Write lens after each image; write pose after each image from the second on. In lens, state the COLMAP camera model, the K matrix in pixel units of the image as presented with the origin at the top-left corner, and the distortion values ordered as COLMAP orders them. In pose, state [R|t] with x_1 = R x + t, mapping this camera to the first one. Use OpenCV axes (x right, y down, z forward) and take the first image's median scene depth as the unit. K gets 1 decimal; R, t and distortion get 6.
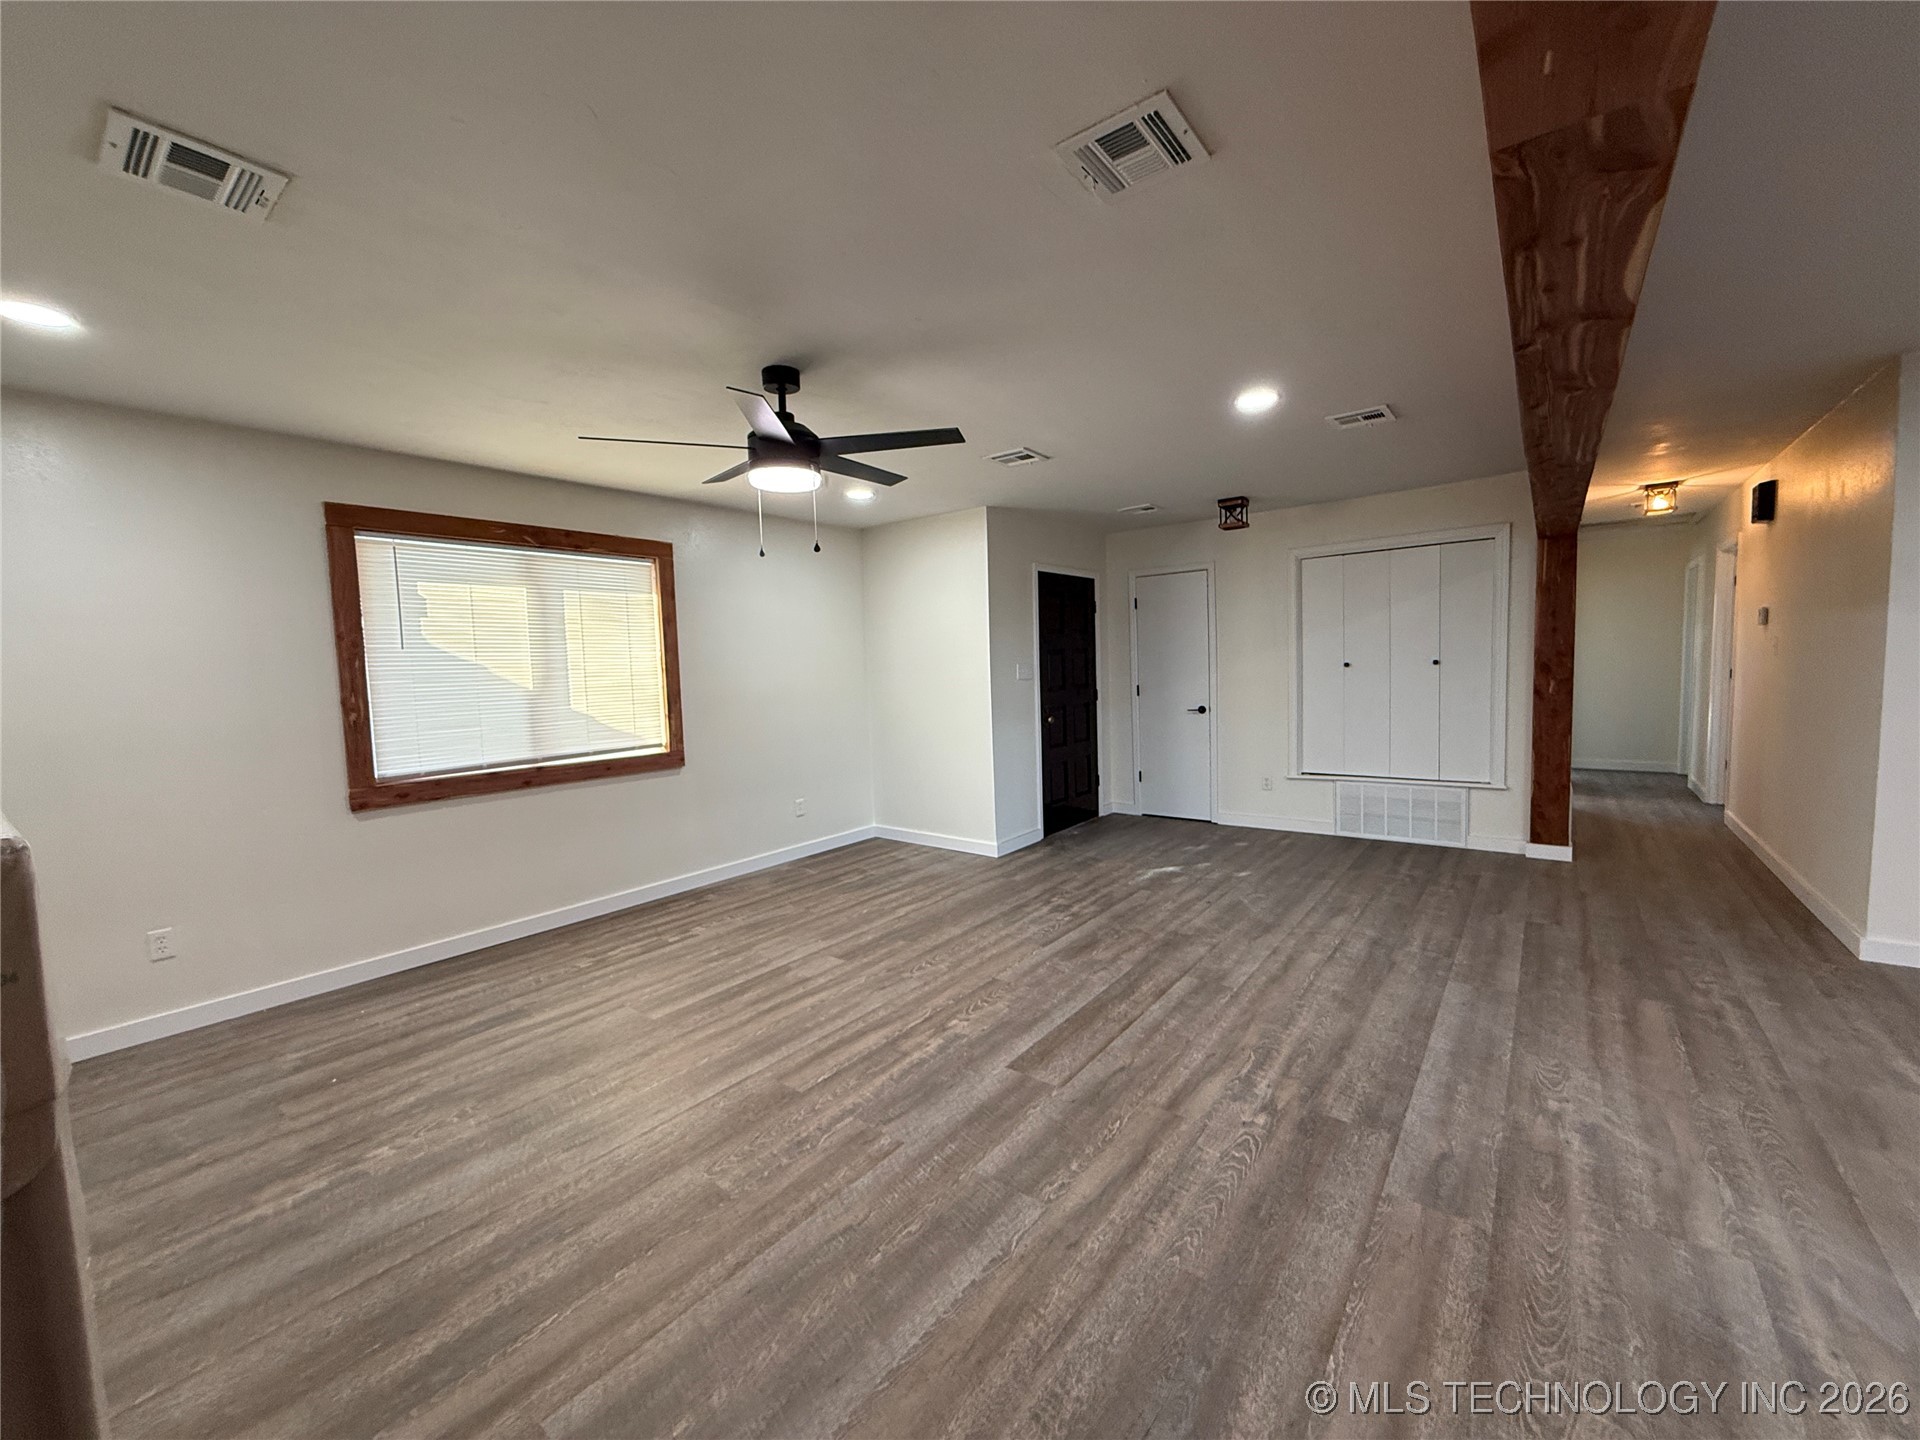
lens RADIAL K [[766.8, 0, 953.7], [0, 766.8, 710.6], [0, 0, 1]] dist [-0.001867, 0.000599]
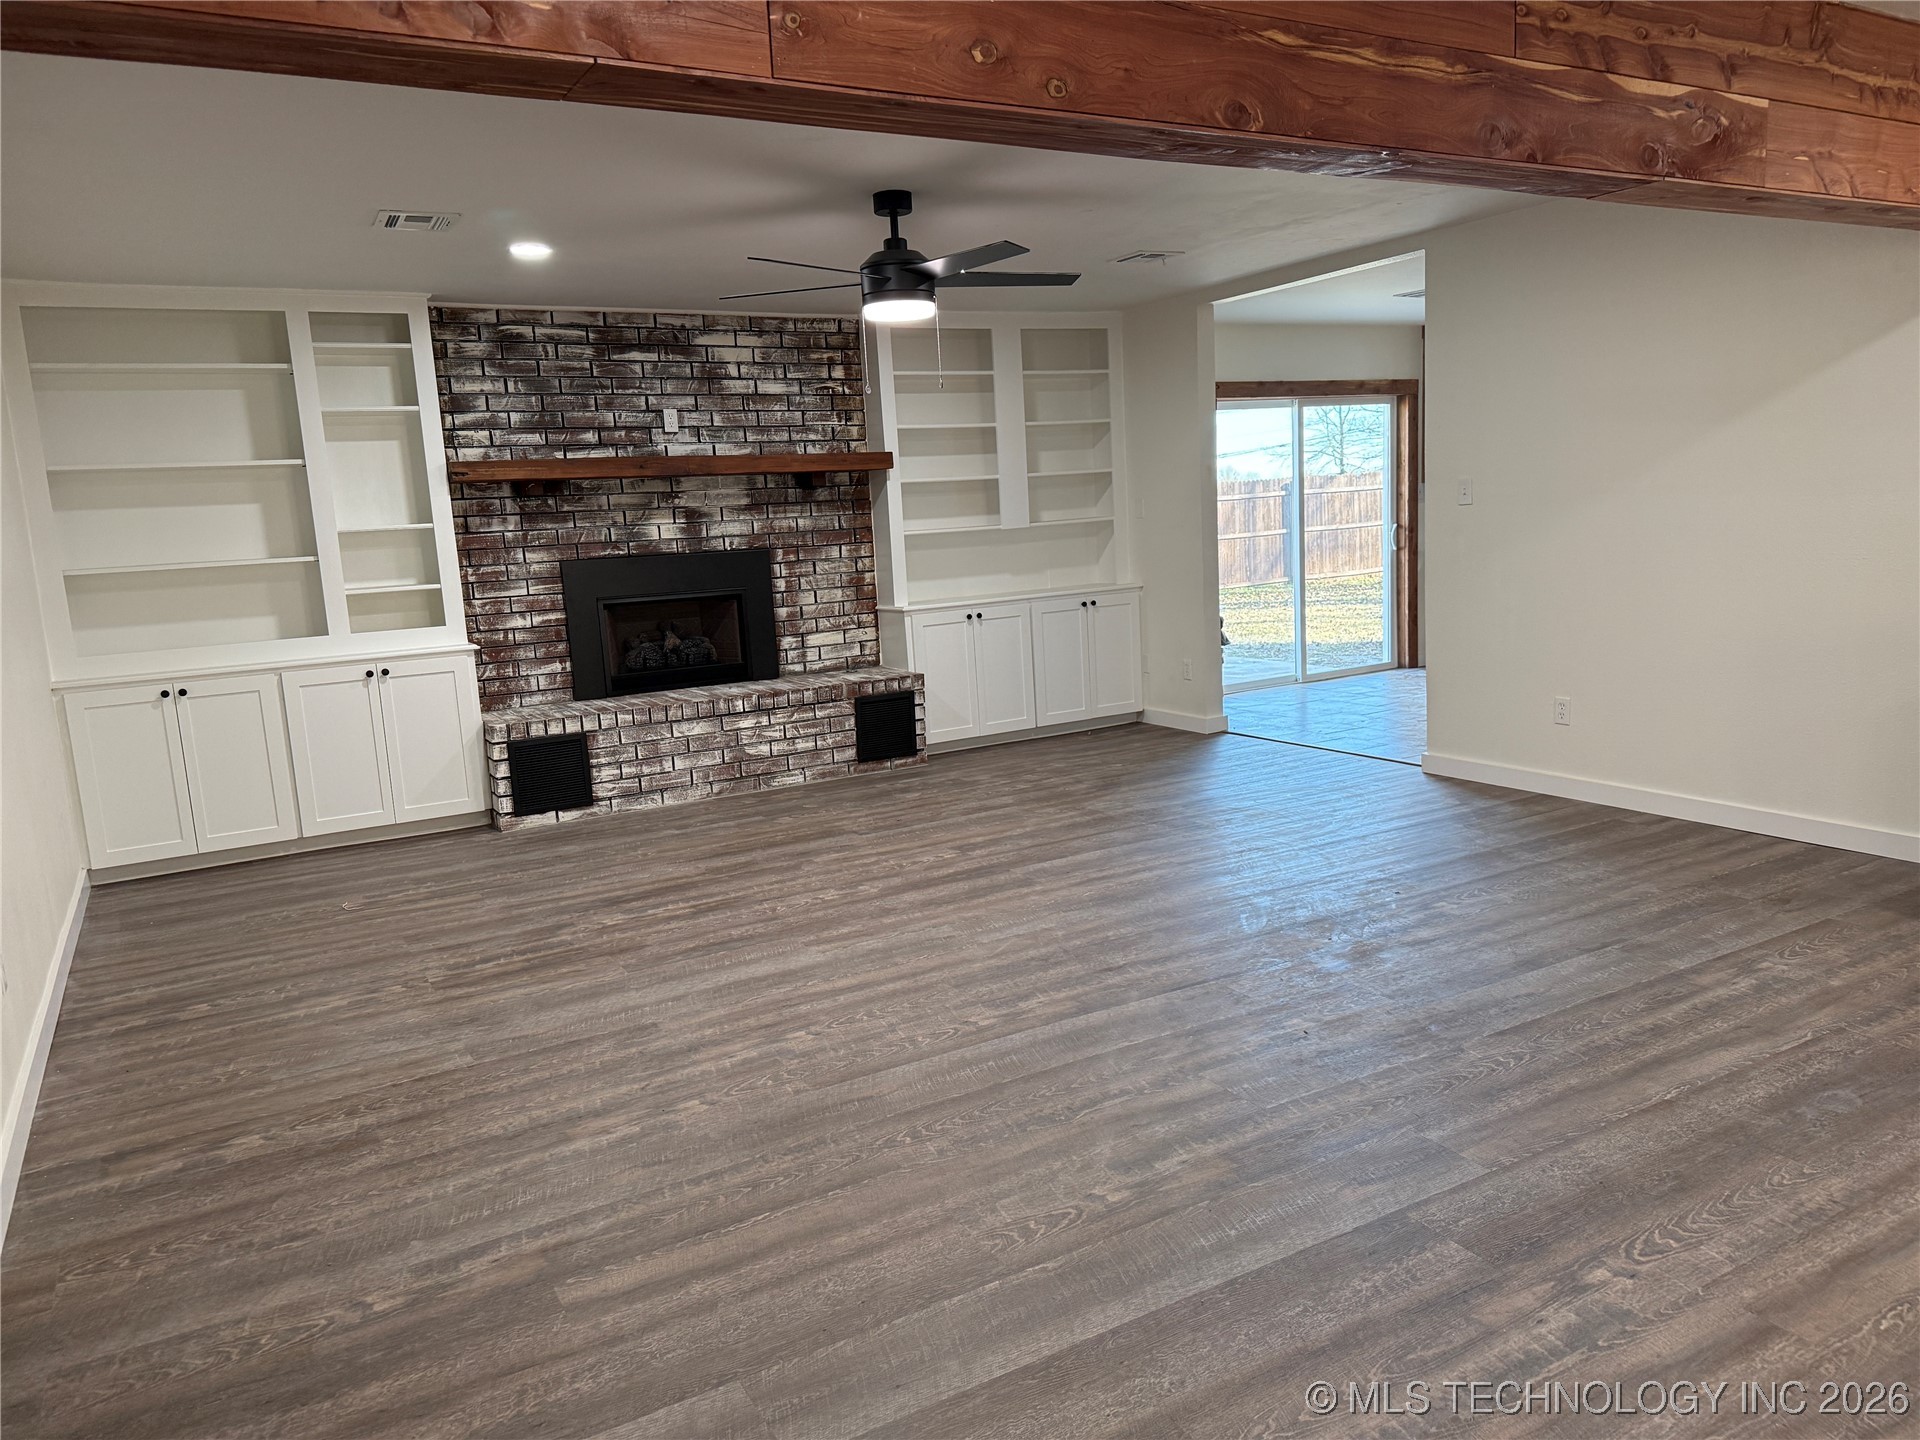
lens RADIAL K [[1345.0, 0, 971.7], [0, 1345.0, 732.3], [0, 0, 1]] dist [0.077851, -0.092959]
pose [[-0.925609, 0.018810, 0.378014, 0.367270], [0.106606, 0.971283, 0.212707, -0.123172], [-0.363157, 0.237183, -0.901033, 1.681364]]
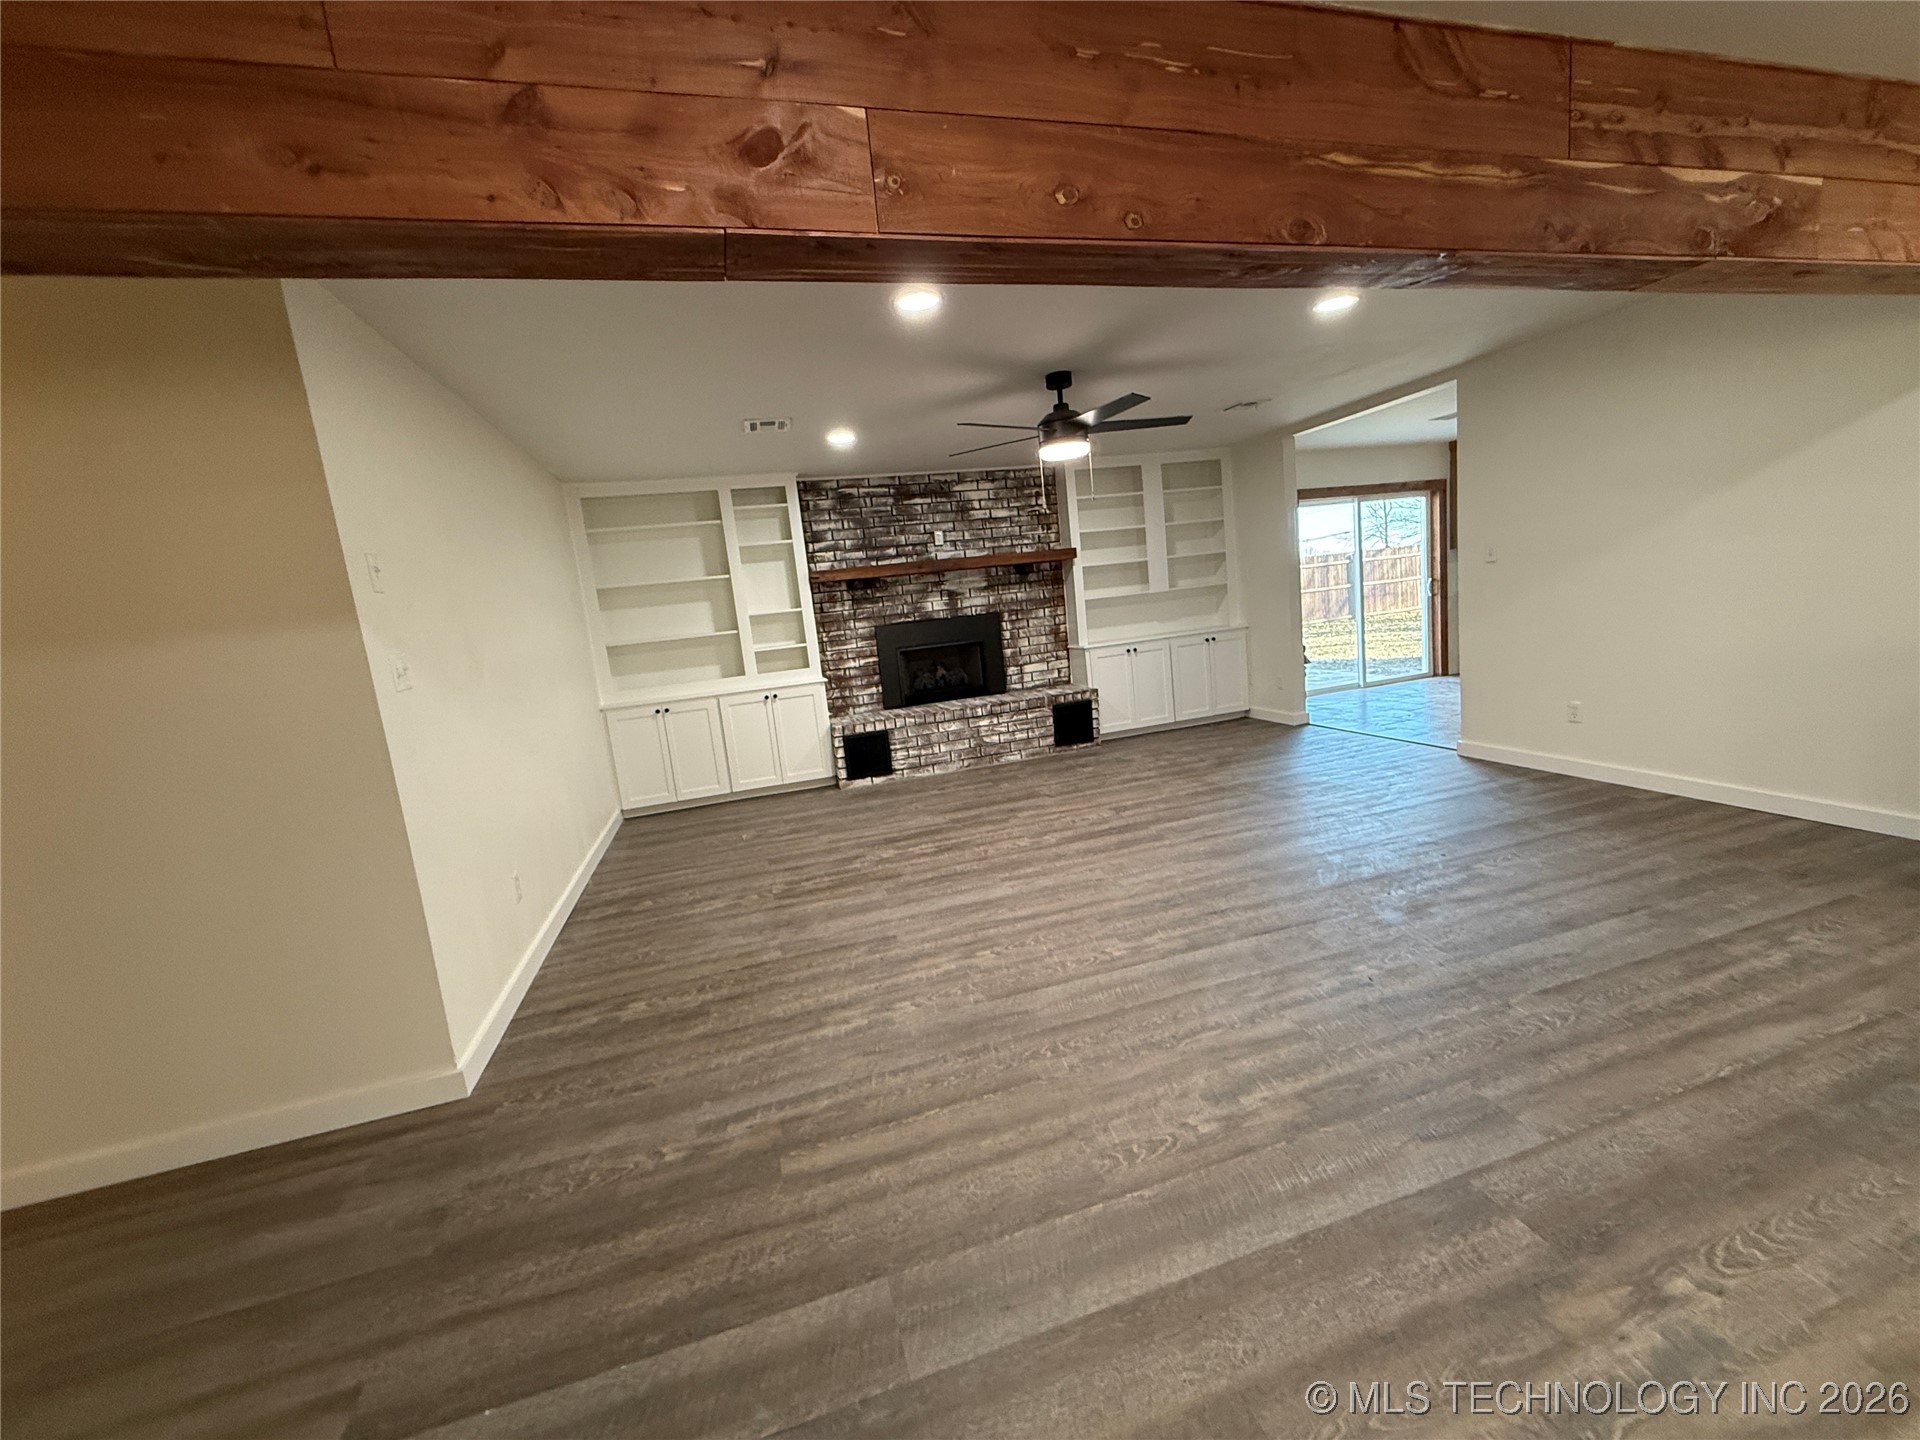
lens RADIAL K [[766.8, 0, 959.0], [0, 766.8, 720.0], [0, 0, 1]] dist [-0.001867, 0.000599]
pose [[-0.806913, 0.022873, 0.590227, 0.411561], [0.164641, 0.968357, 0.187558, -0.101411], [-0.567261, 0.248519, -0.785146, 1.414718]]
